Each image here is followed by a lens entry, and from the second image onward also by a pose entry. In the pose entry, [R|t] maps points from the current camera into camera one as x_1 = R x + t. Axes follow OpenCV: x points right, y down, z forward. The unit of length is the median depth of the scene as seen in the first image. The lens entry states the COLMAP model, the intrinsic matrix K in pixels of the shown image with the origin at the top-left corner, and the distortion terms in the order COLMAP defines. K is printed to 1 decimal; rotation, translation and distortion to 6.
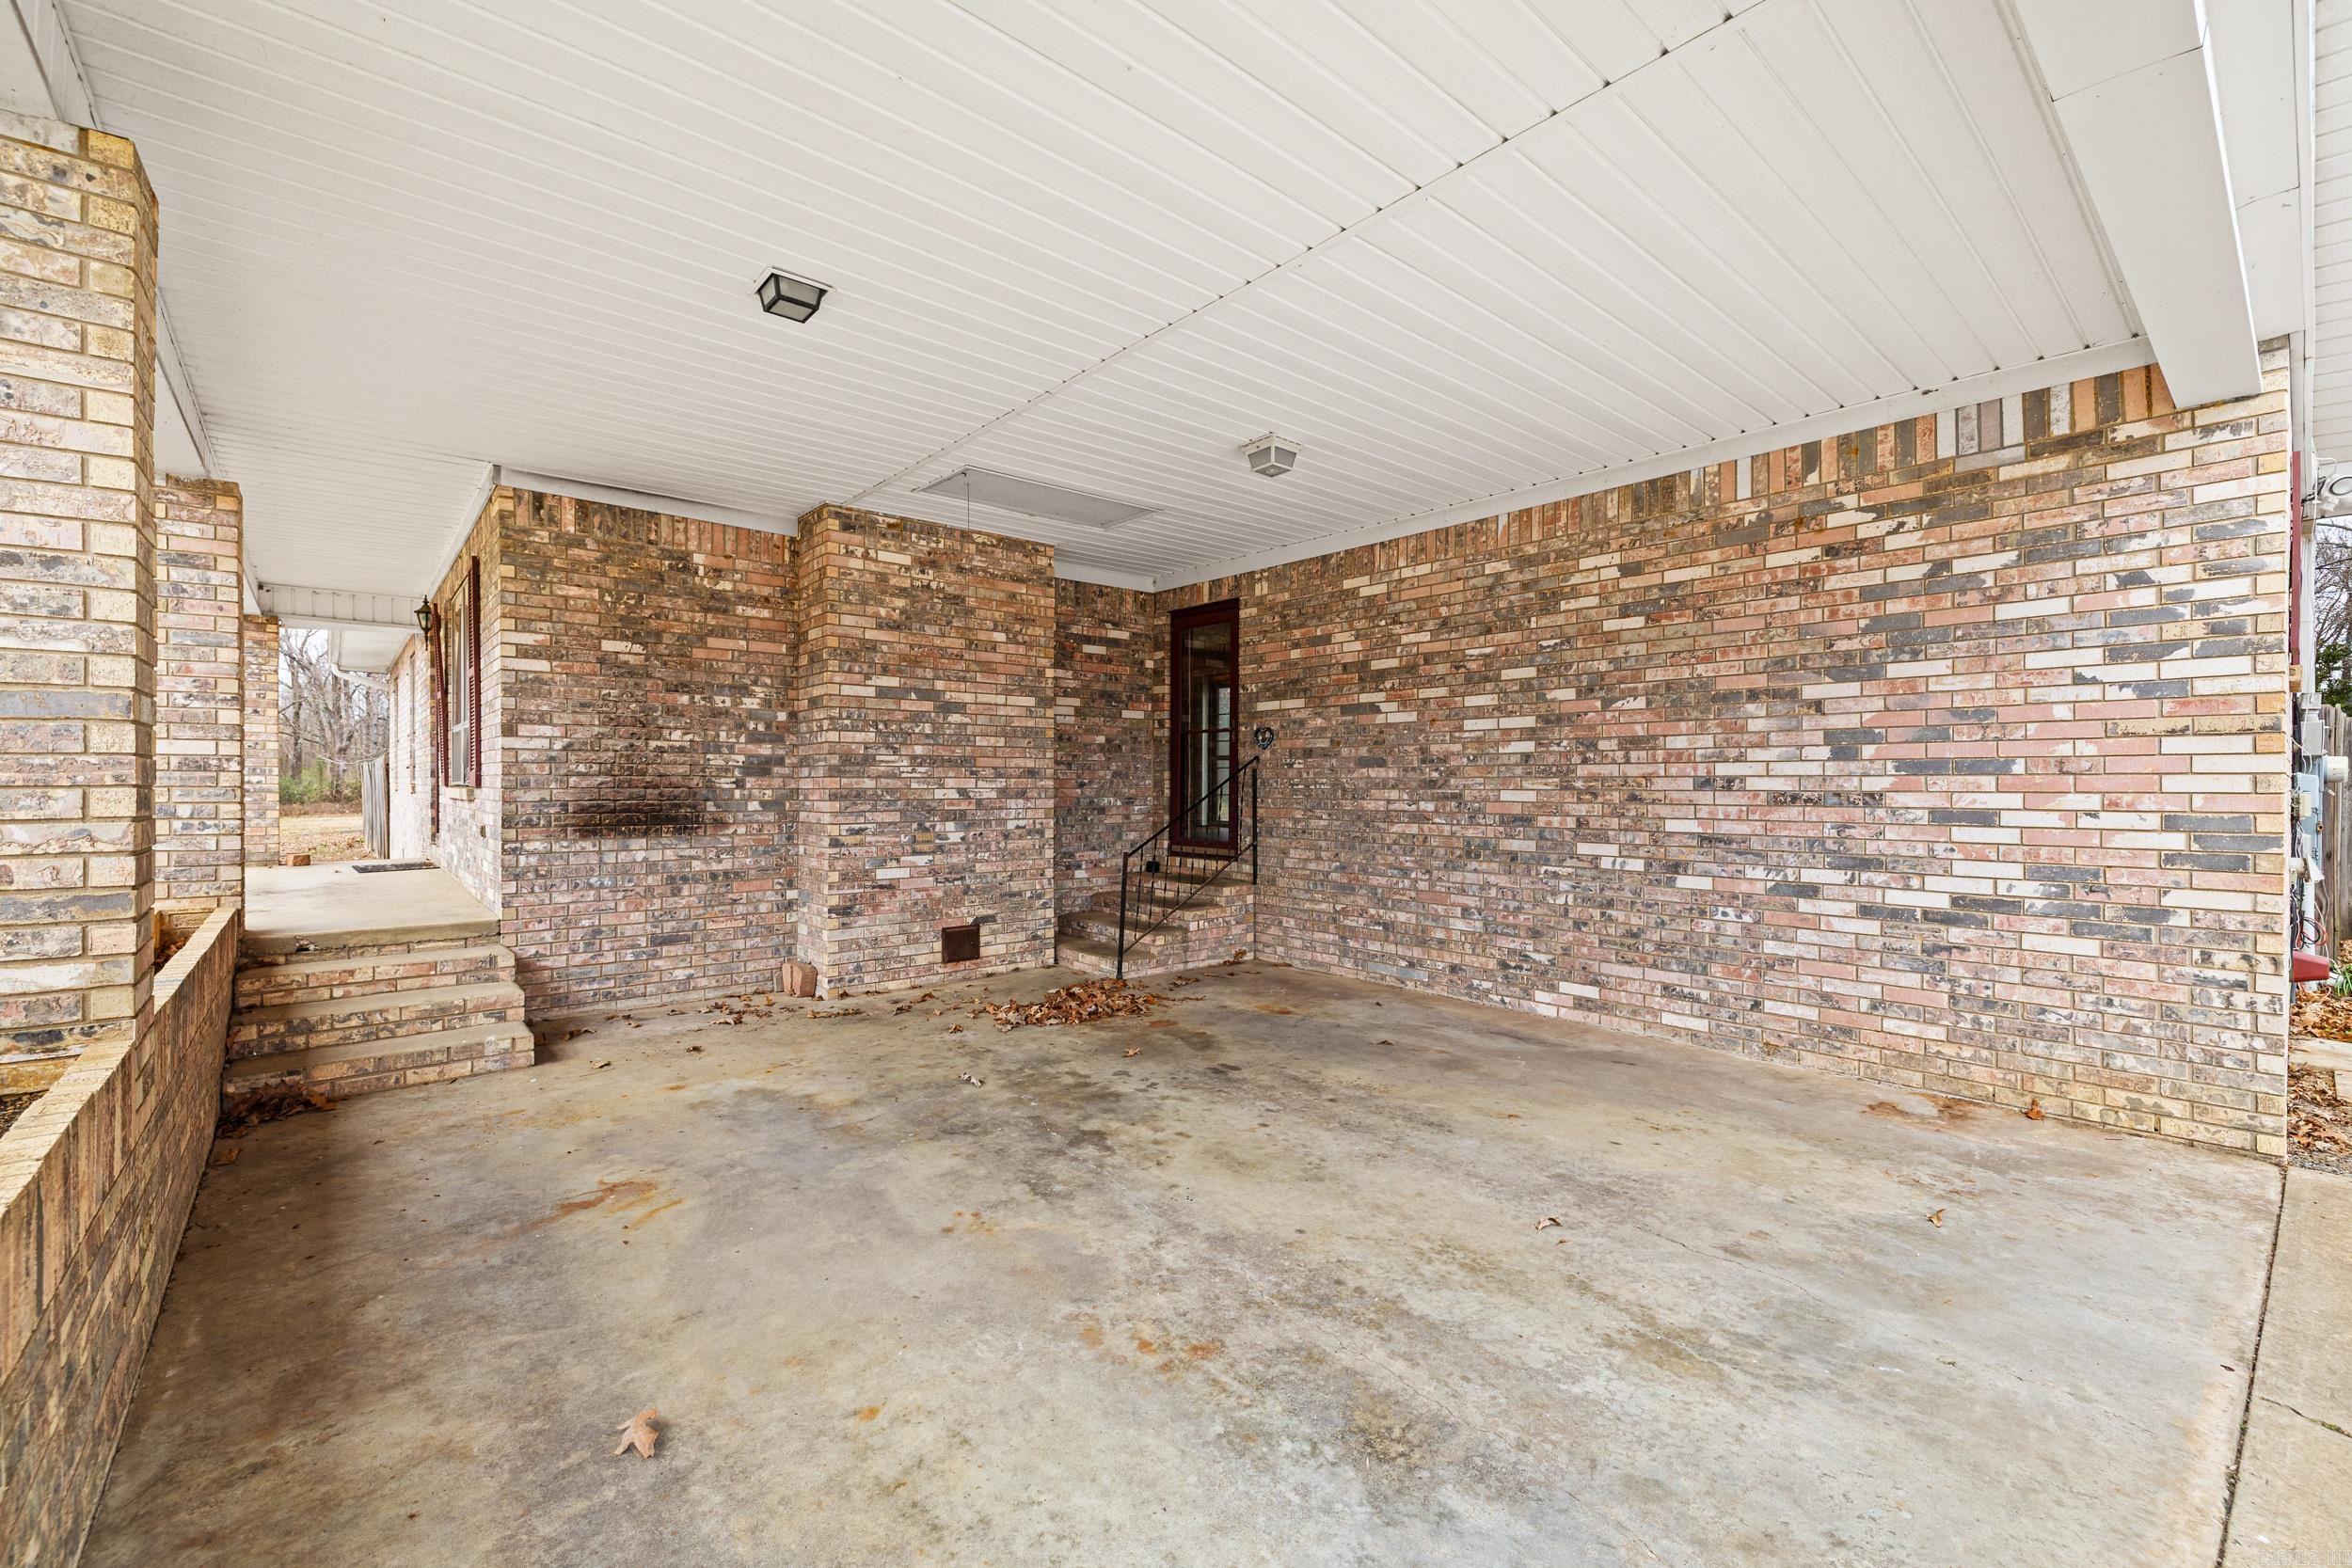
lens RADIAL K [[994.2, 0, 1165.7], [0, 994.2, 783.9], [0, 0, 1]] dist [-0.000176, -0.000071]
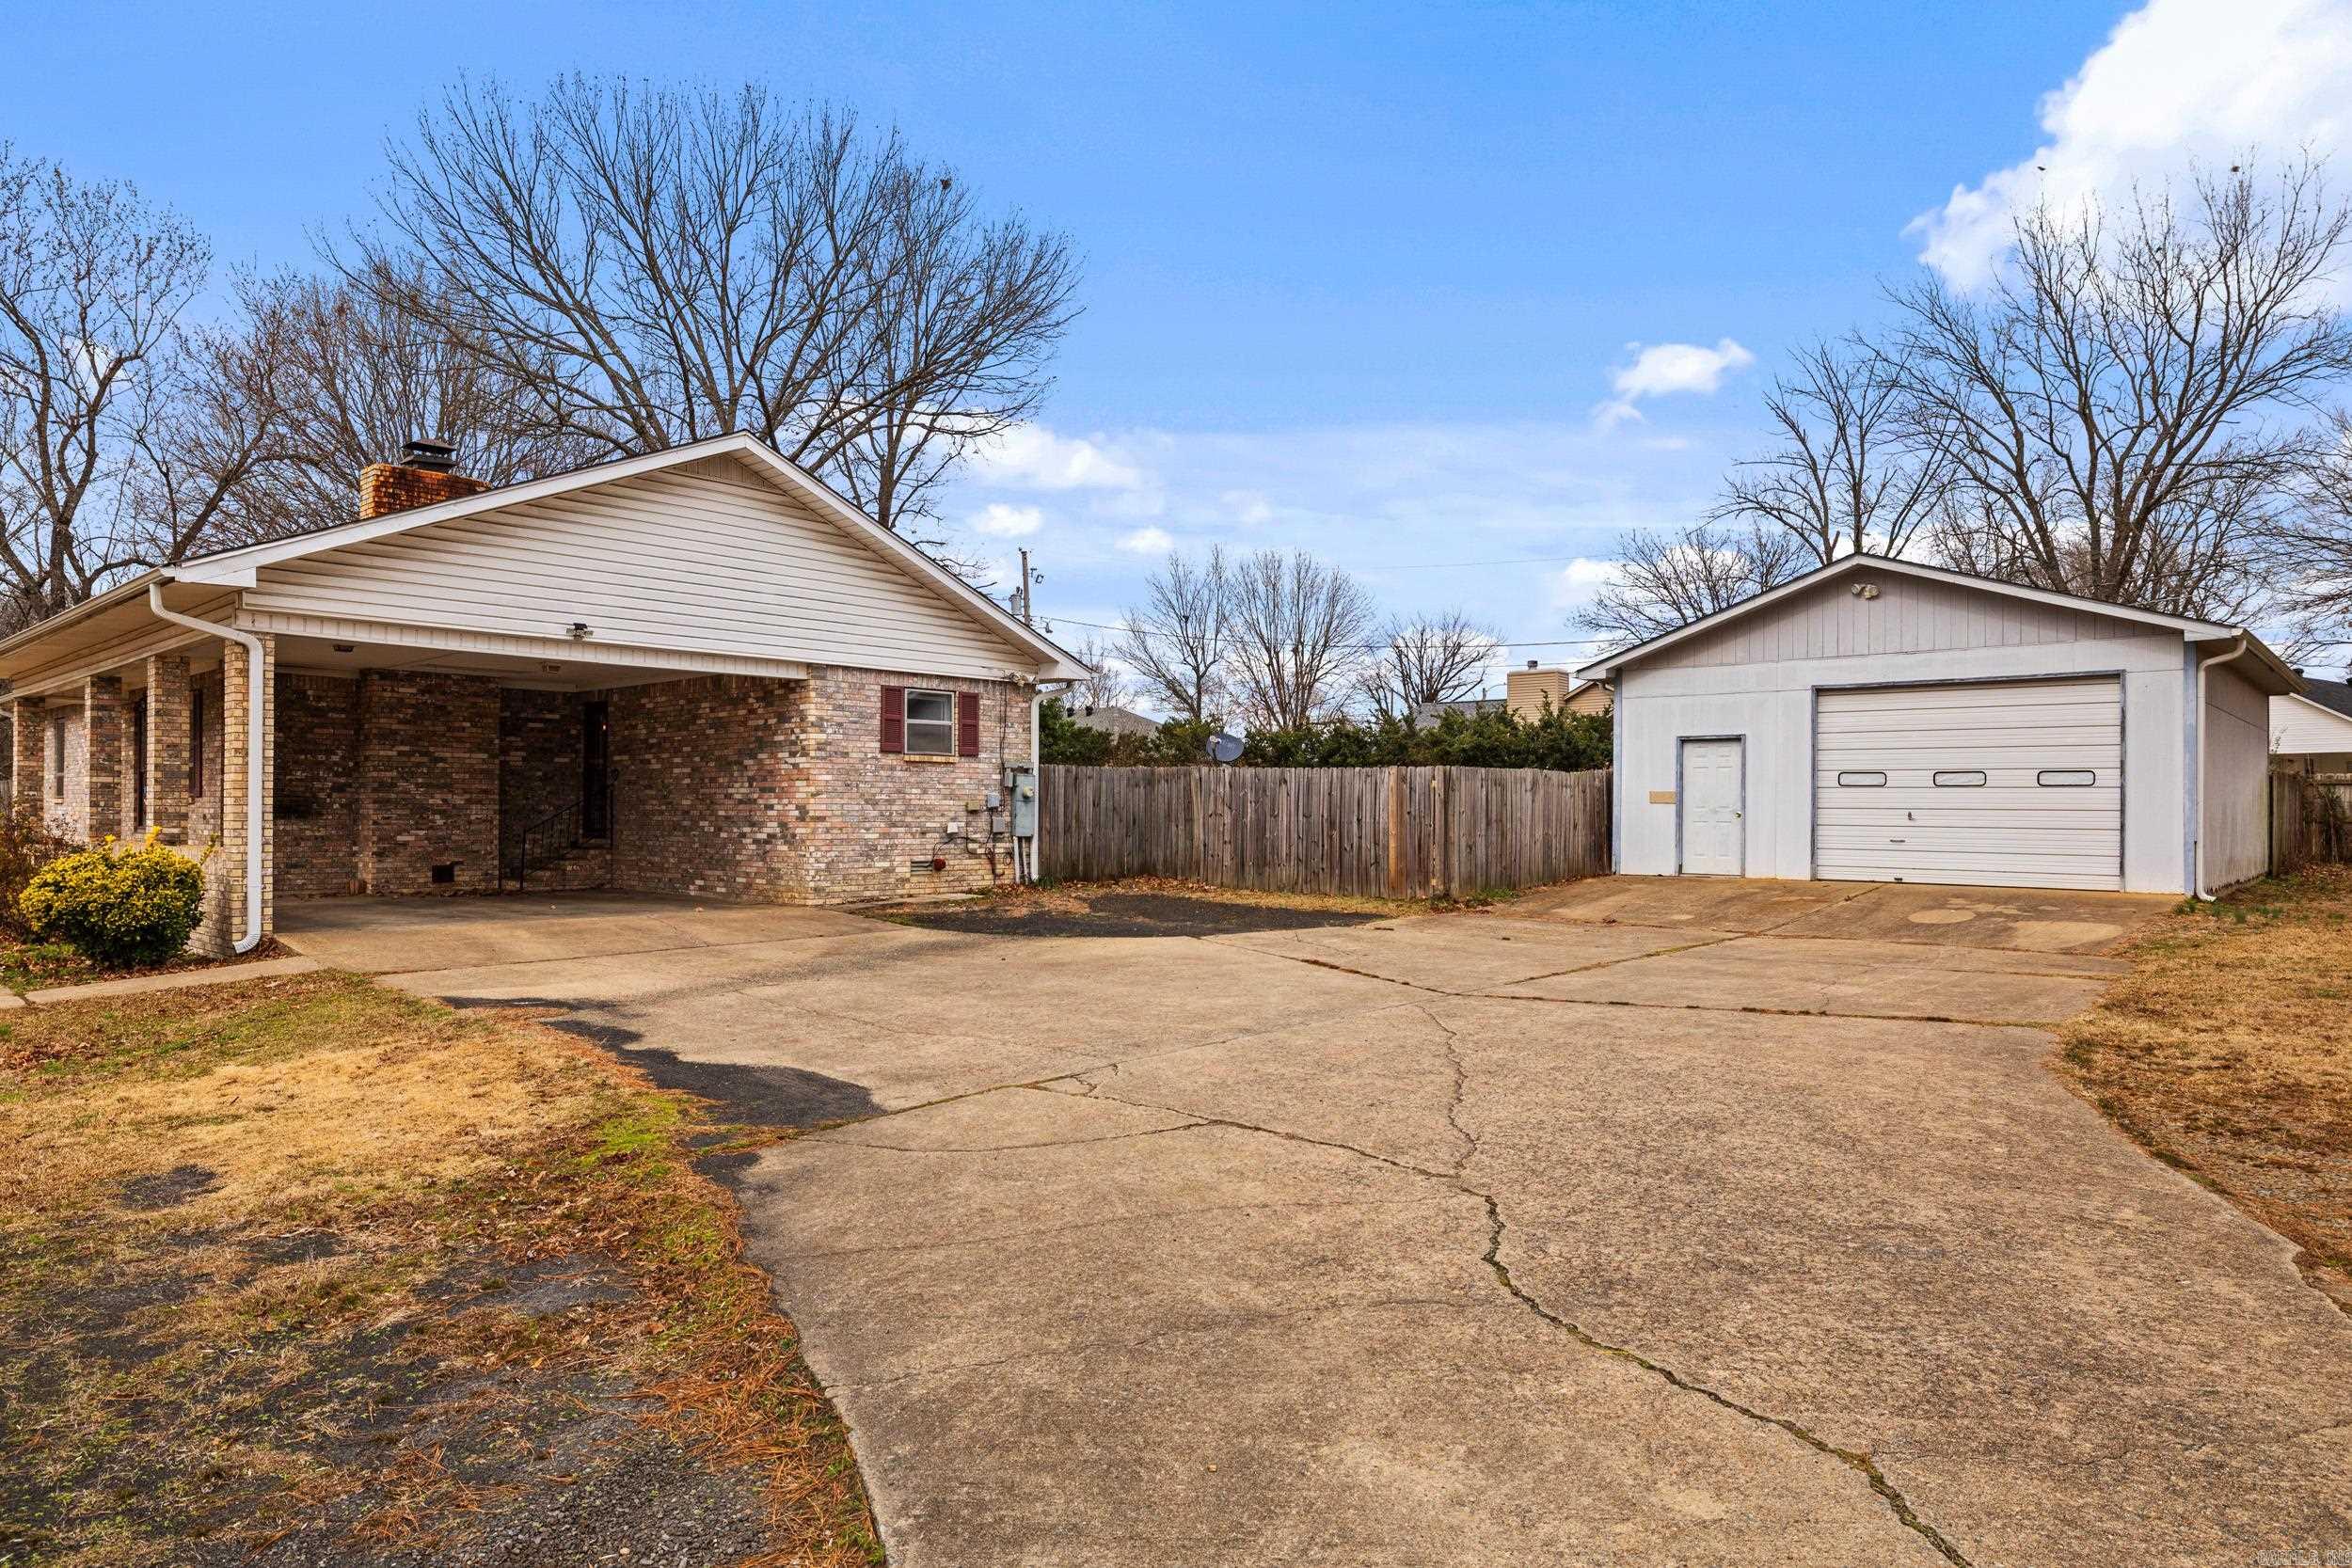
lens RADIAL K [[1391.2, 0, 1172.3], [0, 1391.2, 798.0], [0, 0, 1]] dist [-0.008159, -0.002314]
pose [[0.991779, 0.003943, 0.127900, 1.217582], [-0.002484, 0.999930, -0.011561, 0.042500], [-0.127936, 0.011148, 0.991720, -2.697281]]
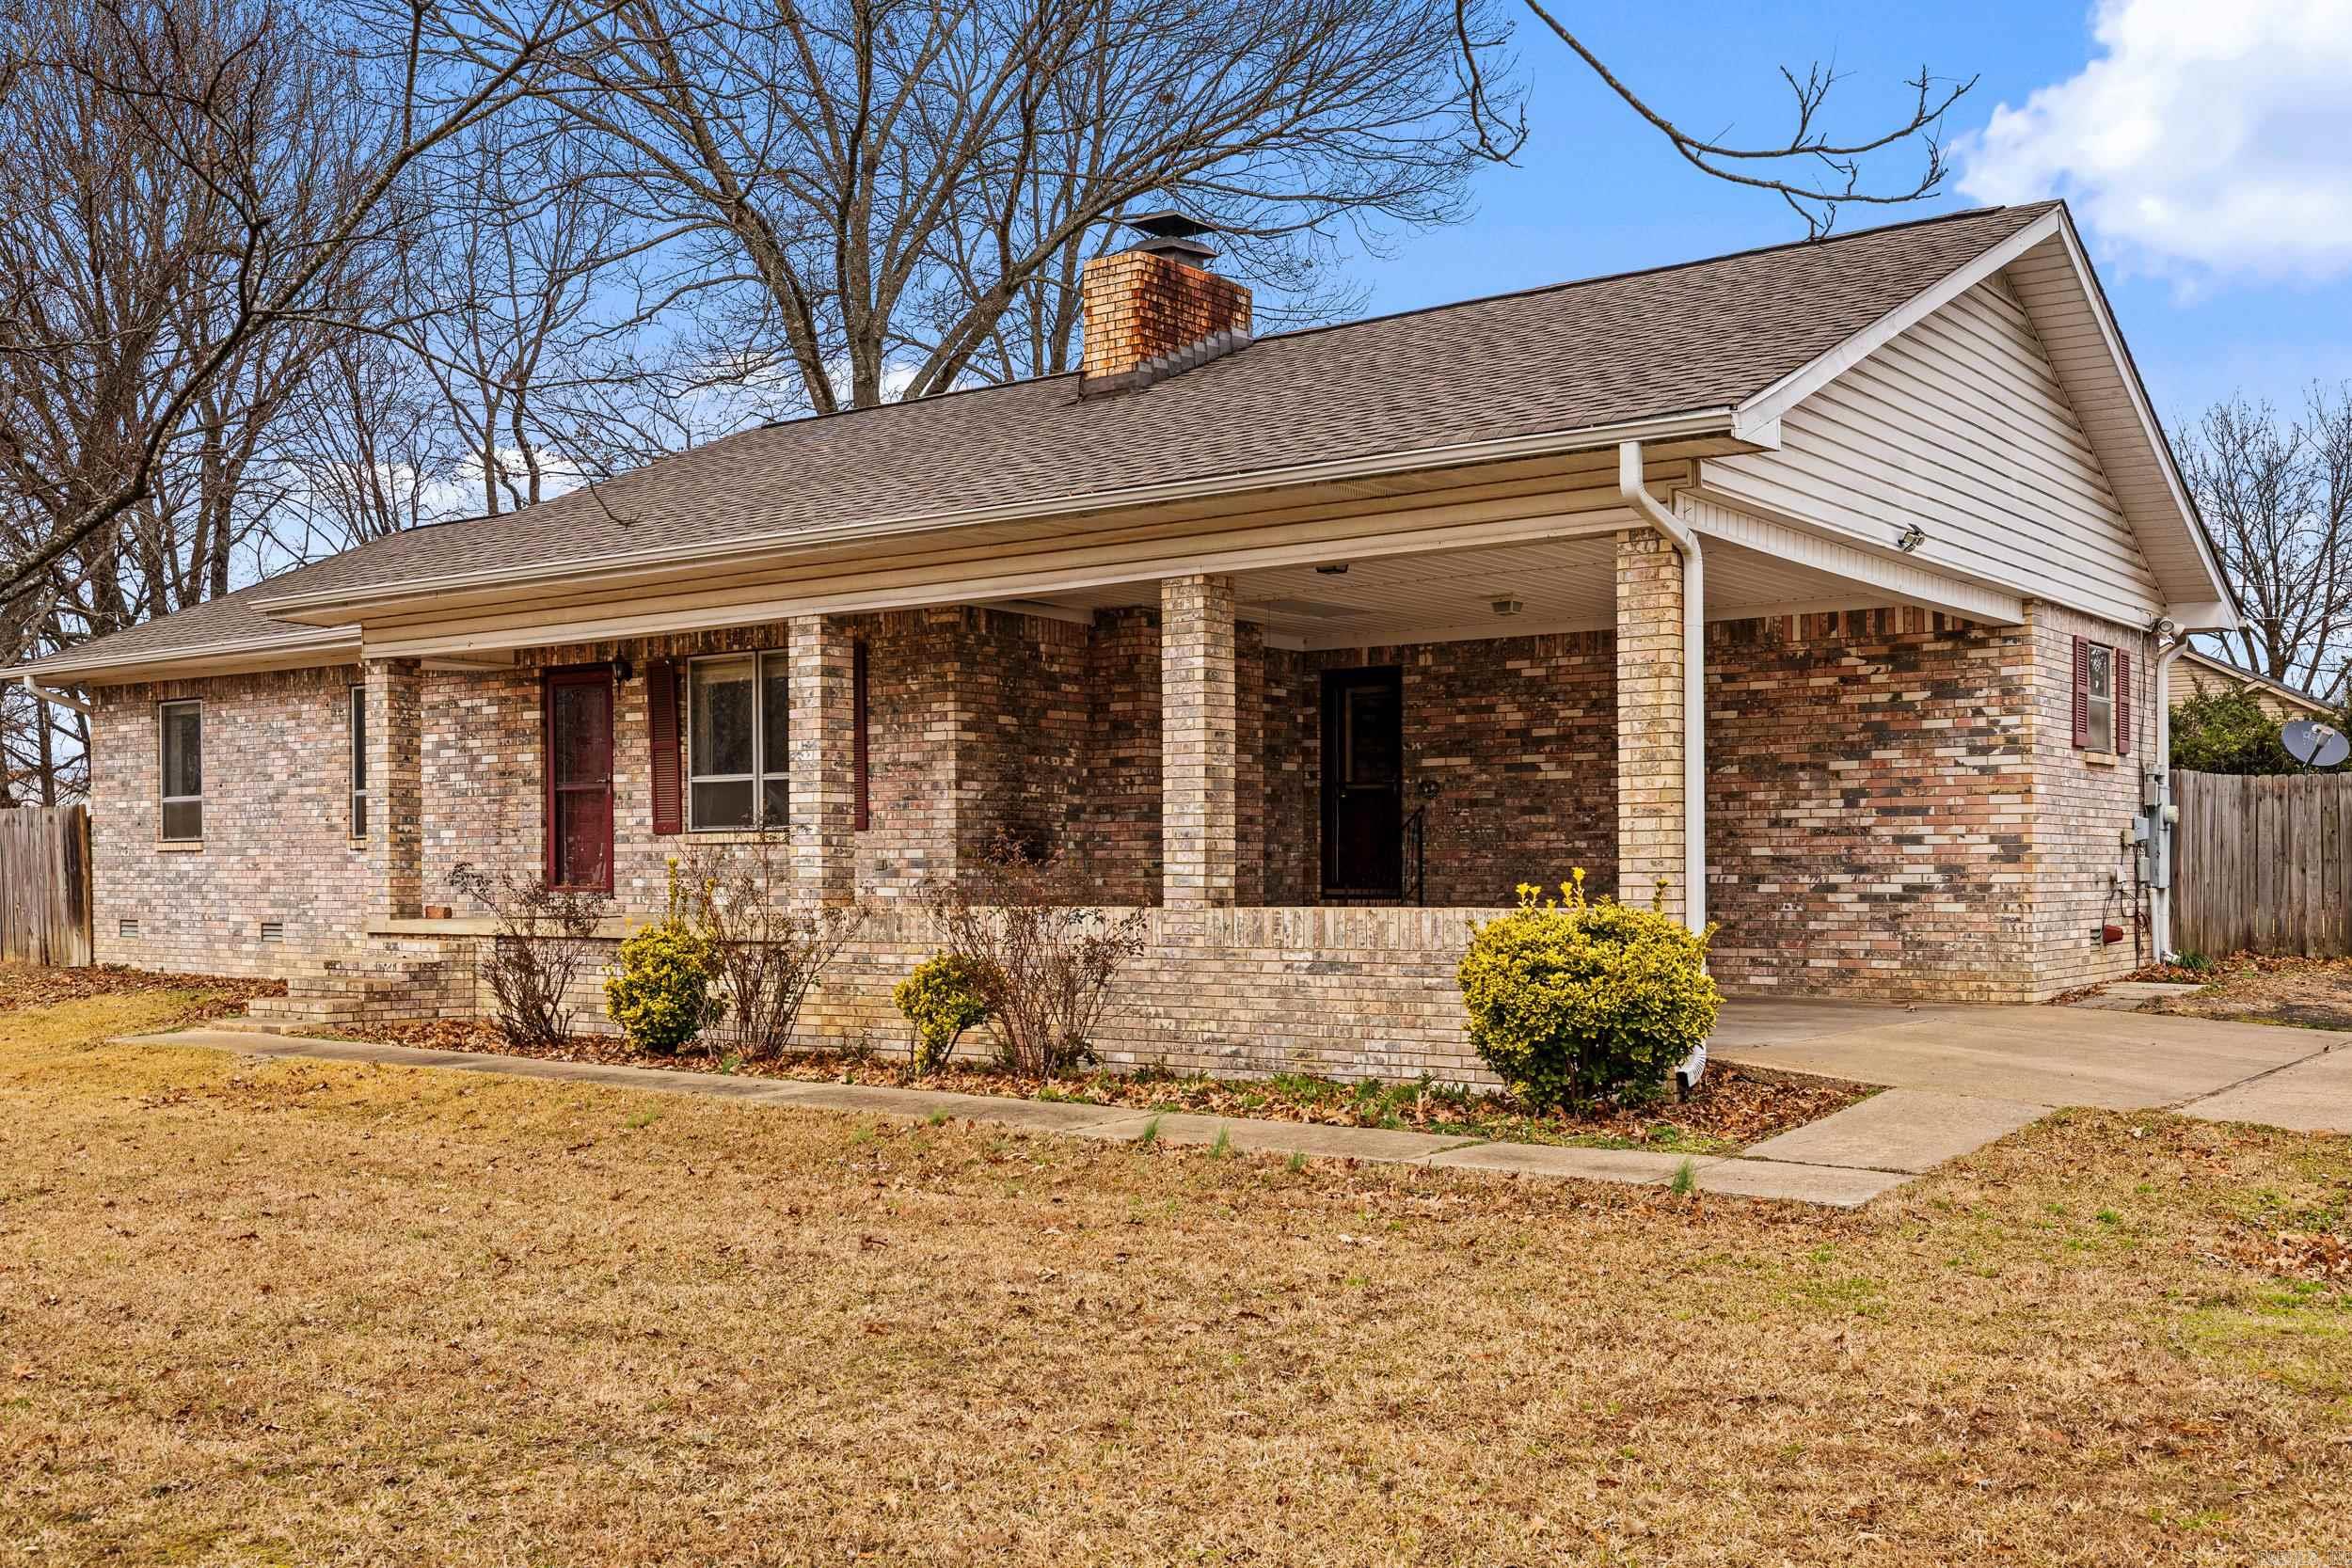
lens RADIAL K [[2292.8, 0, 1171.5], [0, 2292.8, 878.1], [0, 0, 1]] dist [0.005142, 0.000994]
pose [[0.975568, -0.005717, 0.219623, -1.131137], [0.005524, 0.999984, 0.001493, 0.073211], [-0.219628, -0.000243, 0.975584, -2.223837]]
